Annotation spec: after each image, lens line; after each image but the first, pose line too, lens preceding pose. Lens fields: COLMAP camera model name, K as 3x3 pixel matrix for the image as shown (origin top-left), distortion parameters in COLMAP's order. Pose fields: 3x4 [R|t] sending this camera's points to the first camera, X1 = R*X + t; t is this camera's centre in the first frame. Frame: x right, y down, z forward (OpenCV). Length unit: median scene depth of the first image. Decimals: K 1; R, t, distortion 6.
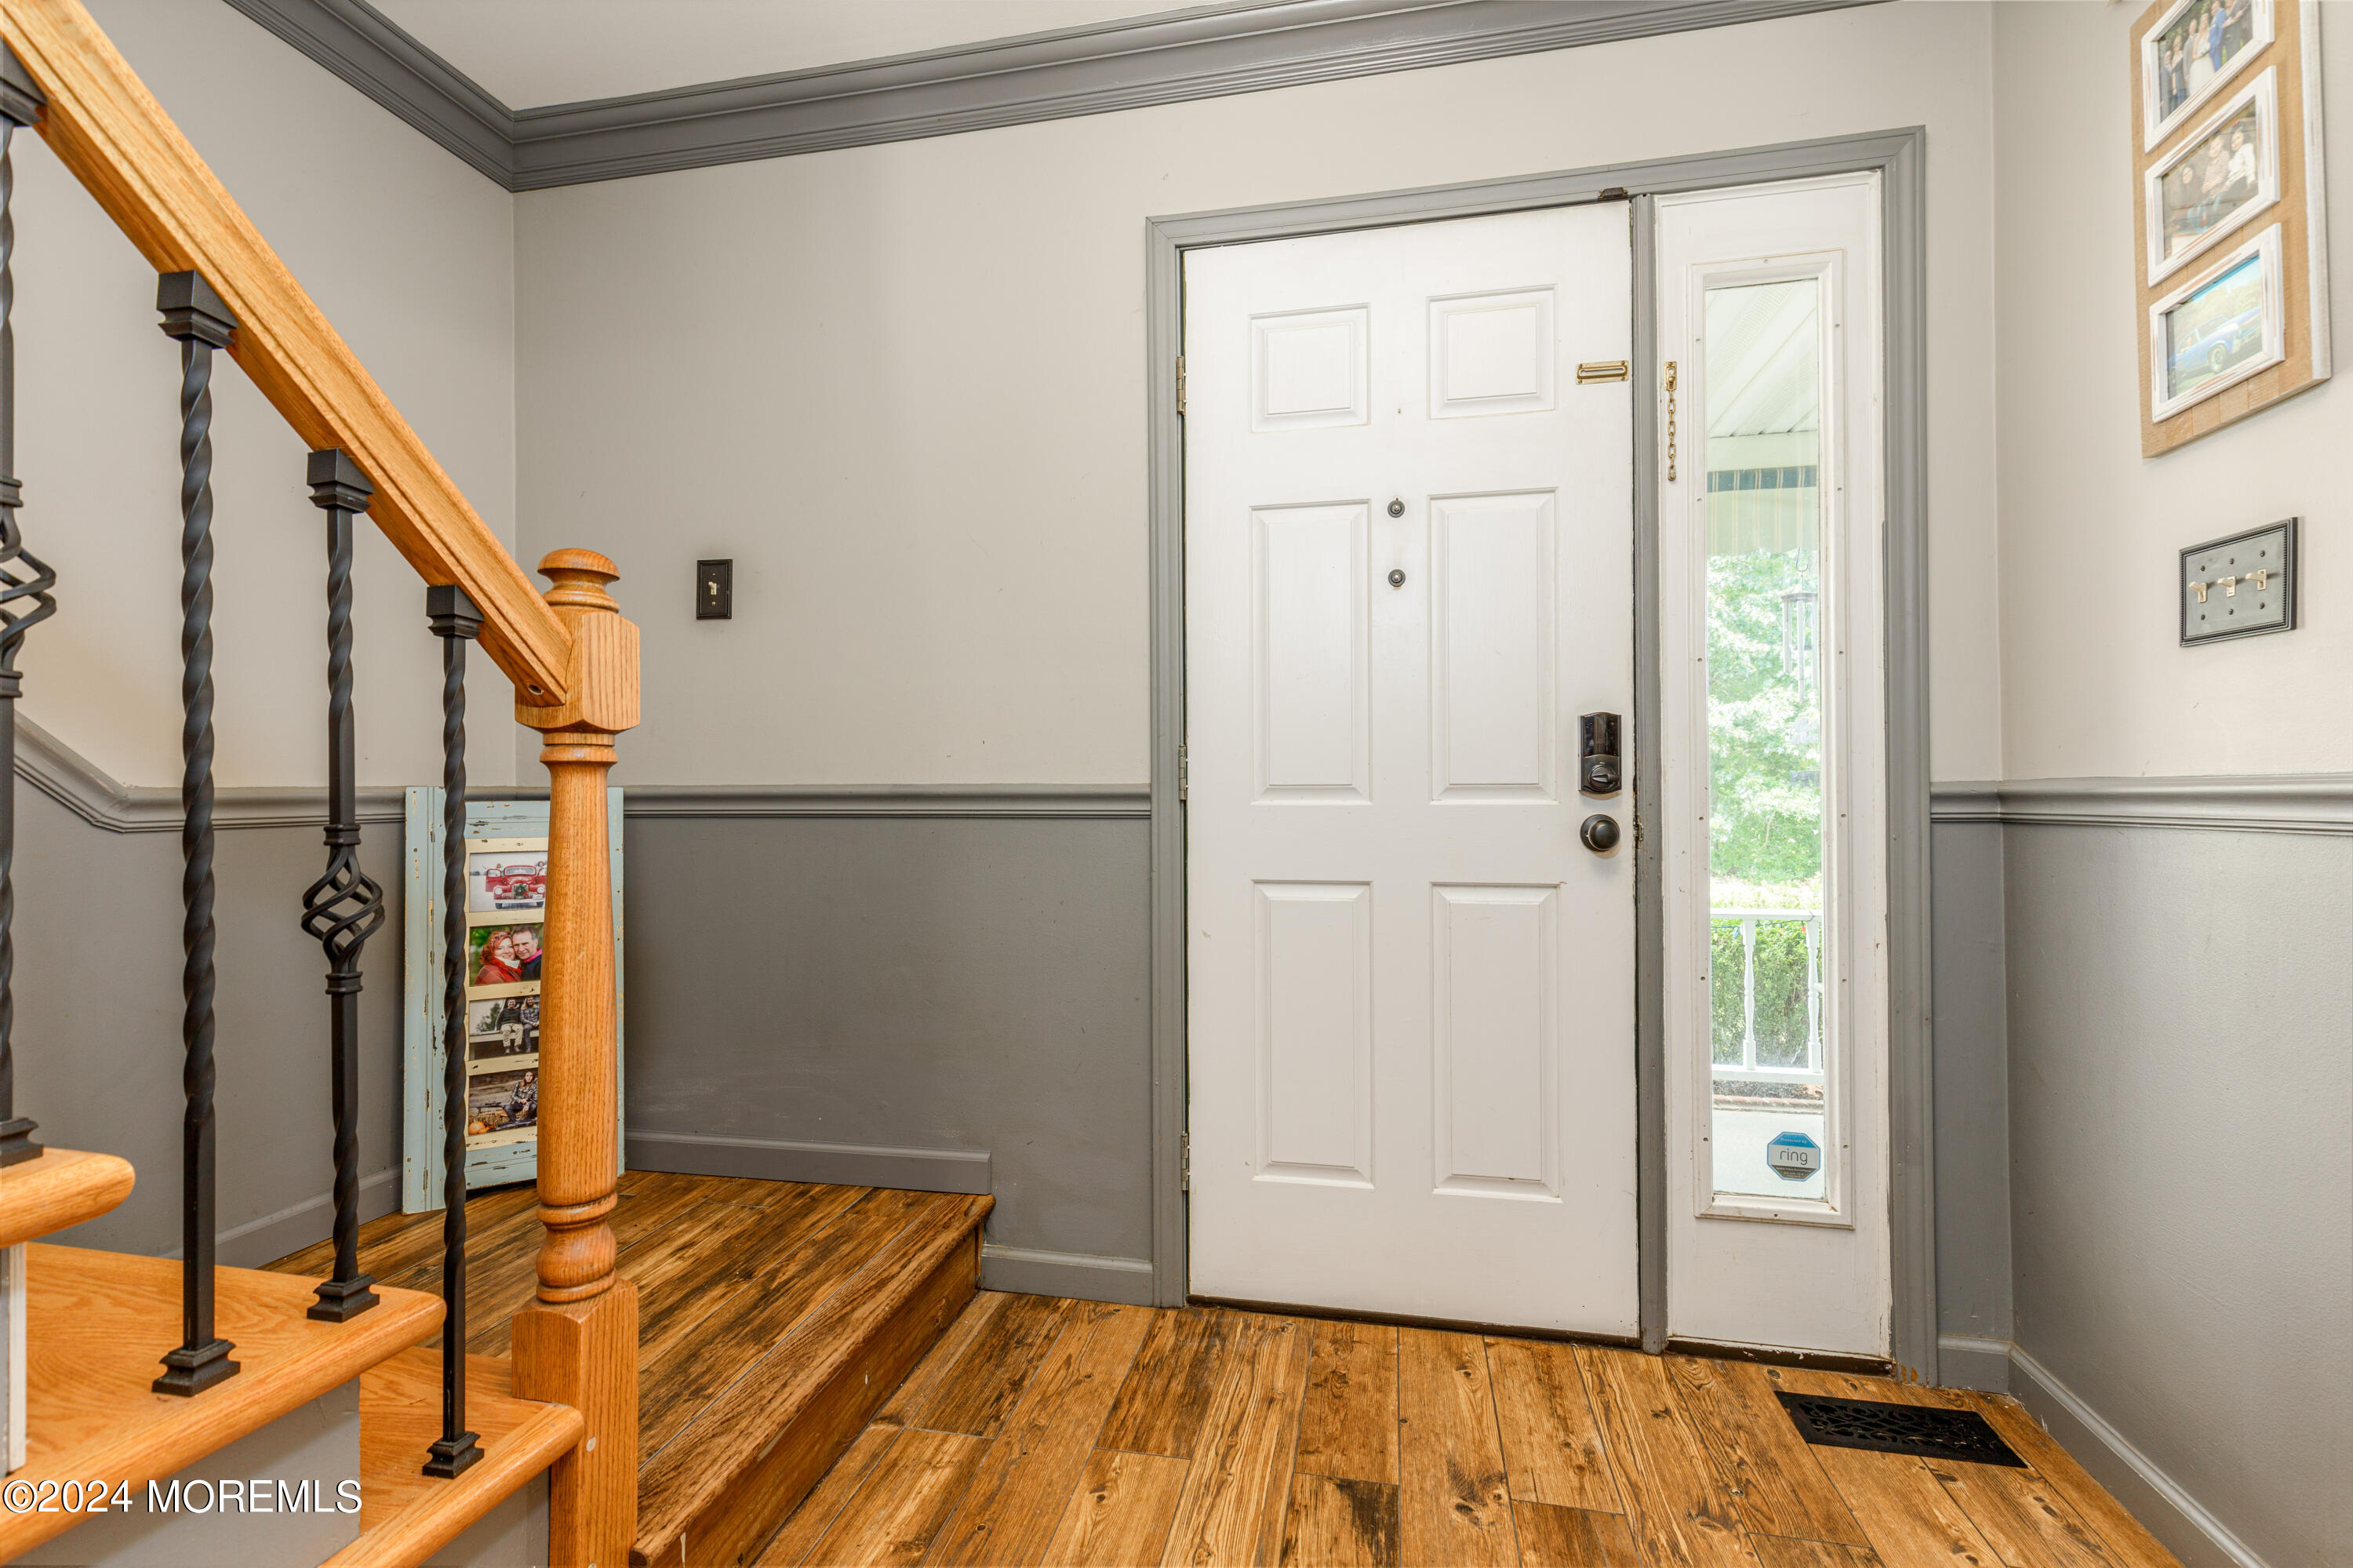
lens RADIAL K [[1073.1, 0, 1165.5], [0, 1073.1, 791.8], [0, 0, 1]] dist [0.003404, -0.000012]
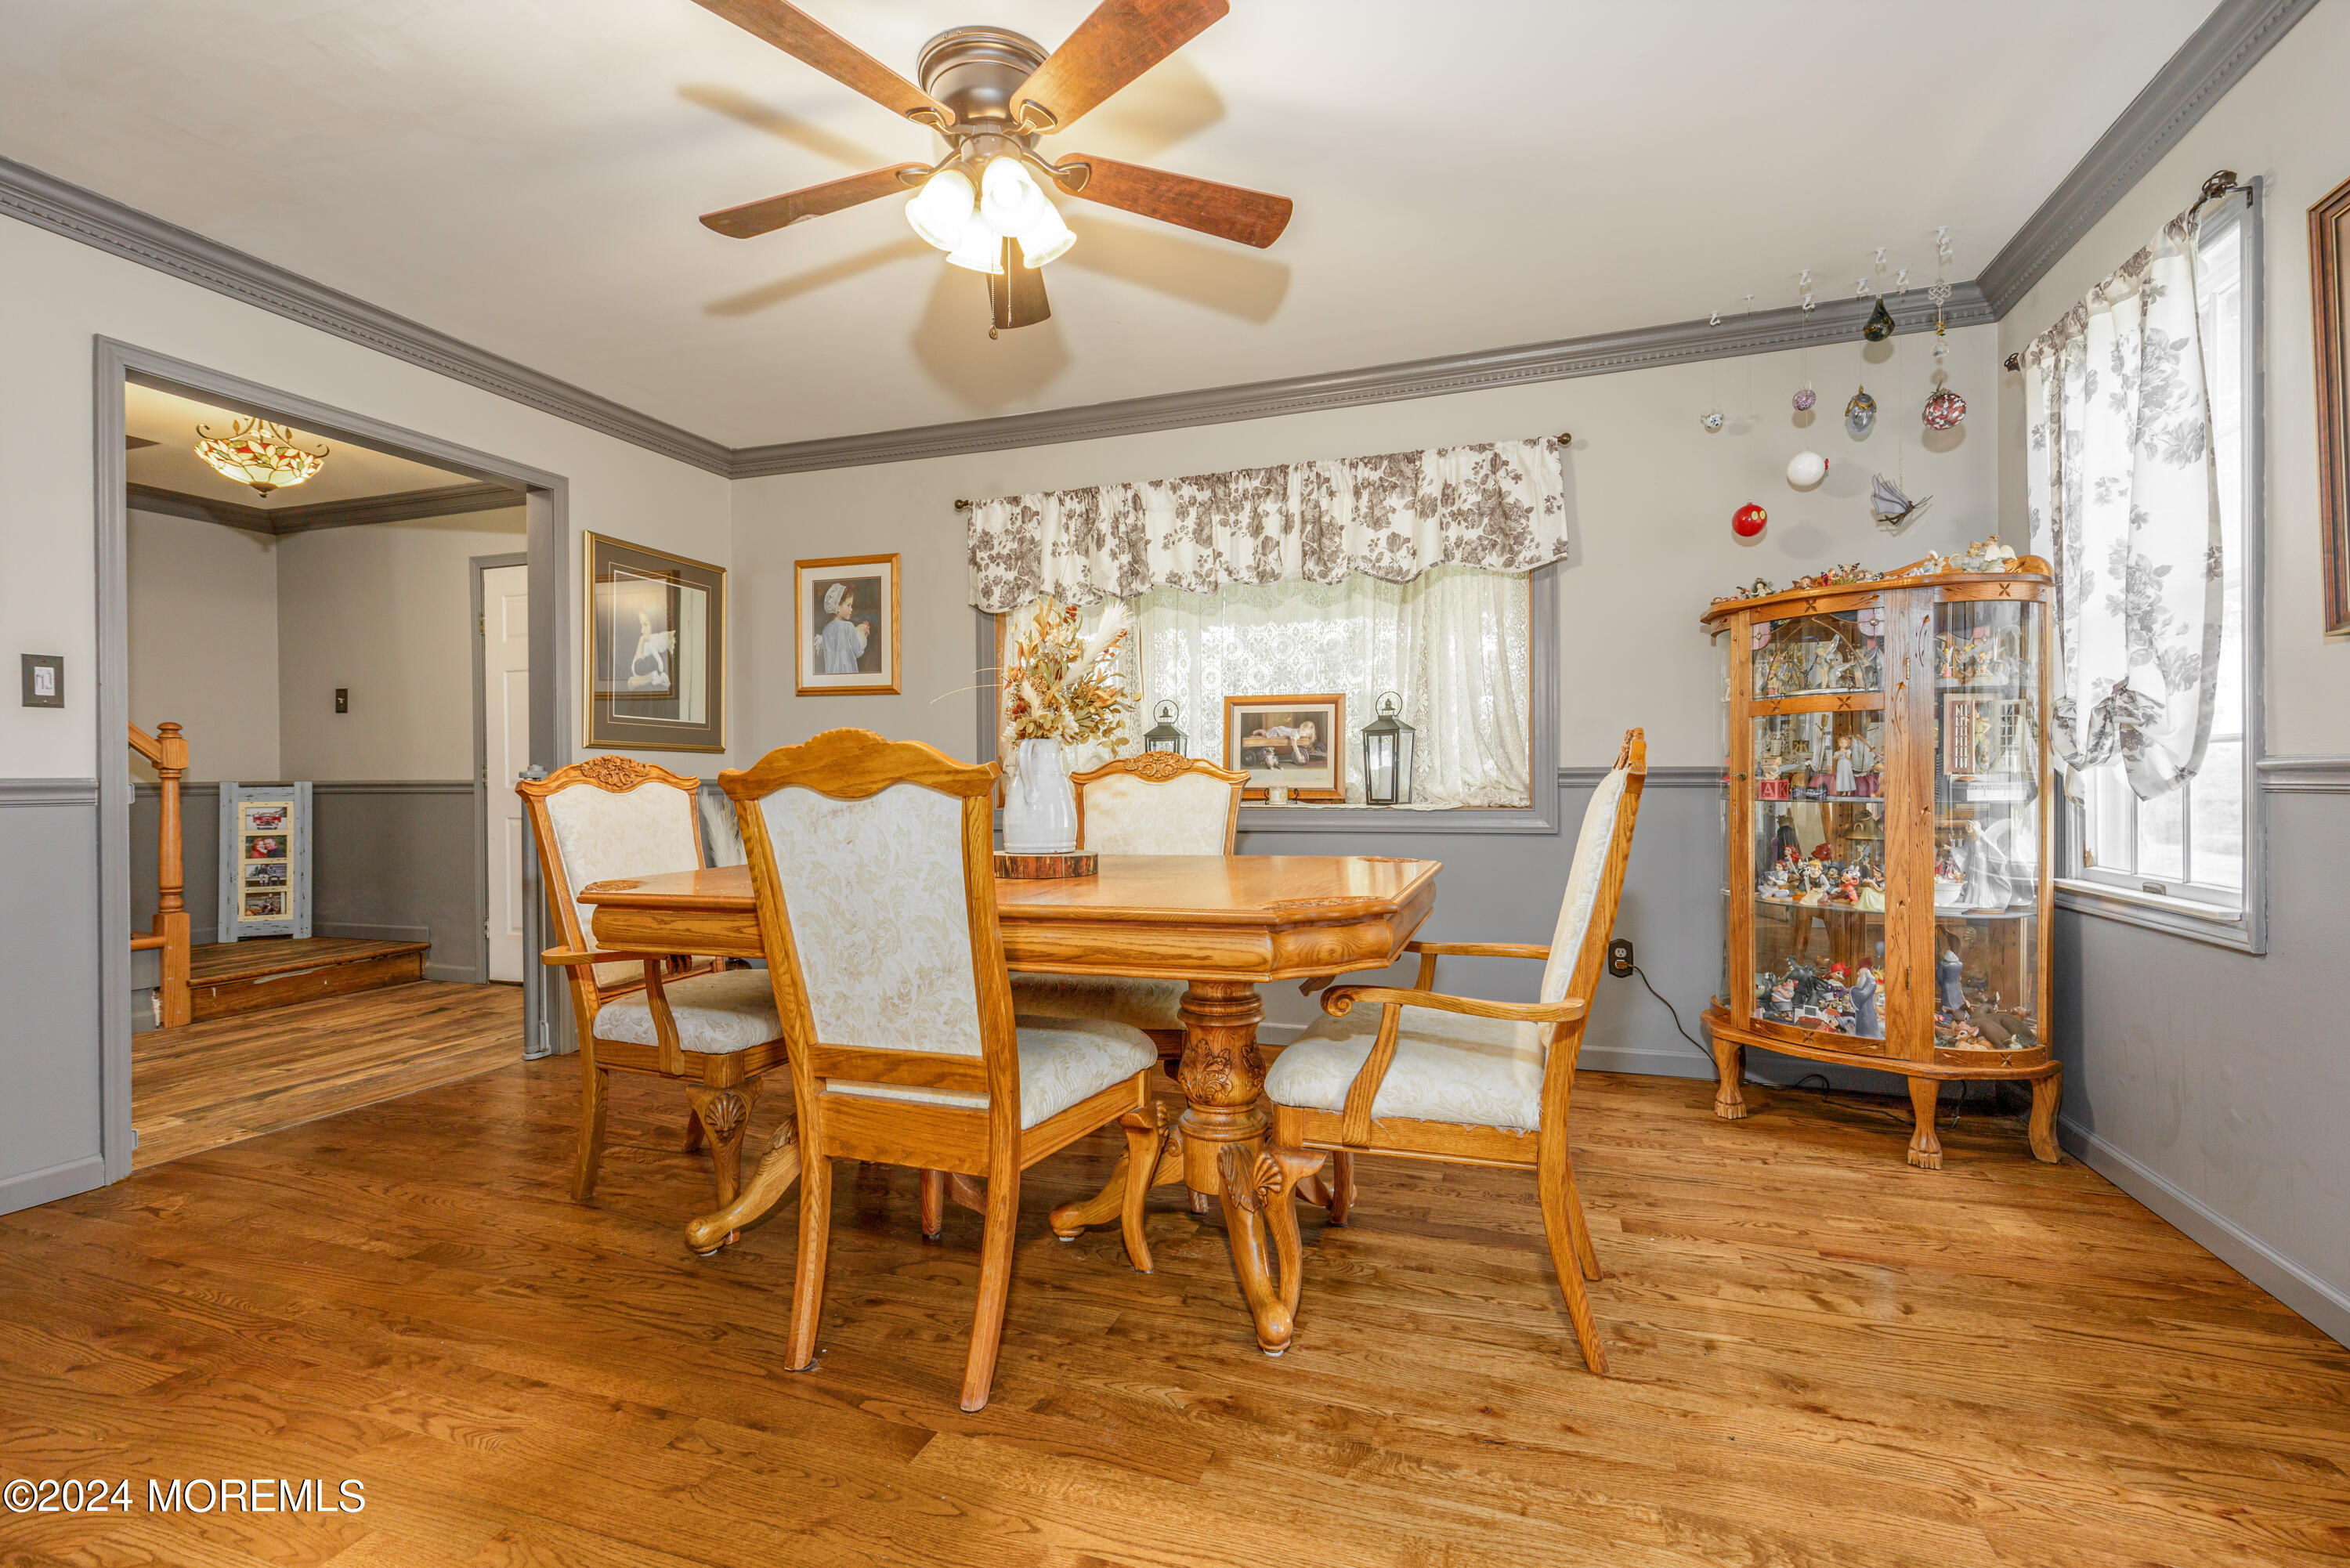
lens RADIAL K [[1071.6, 0, 1192.5], [0, 1071.6, 787.7], [0, 0, 1]] dist [0.003404, -0.000012]
pose [[0.991739, -0.003170, -0.128234, 1.912380], [0.004941, 0.999897, 0.013498, -0.013688], [0.128178, -0.014020, 0.991652, -1.248934]]
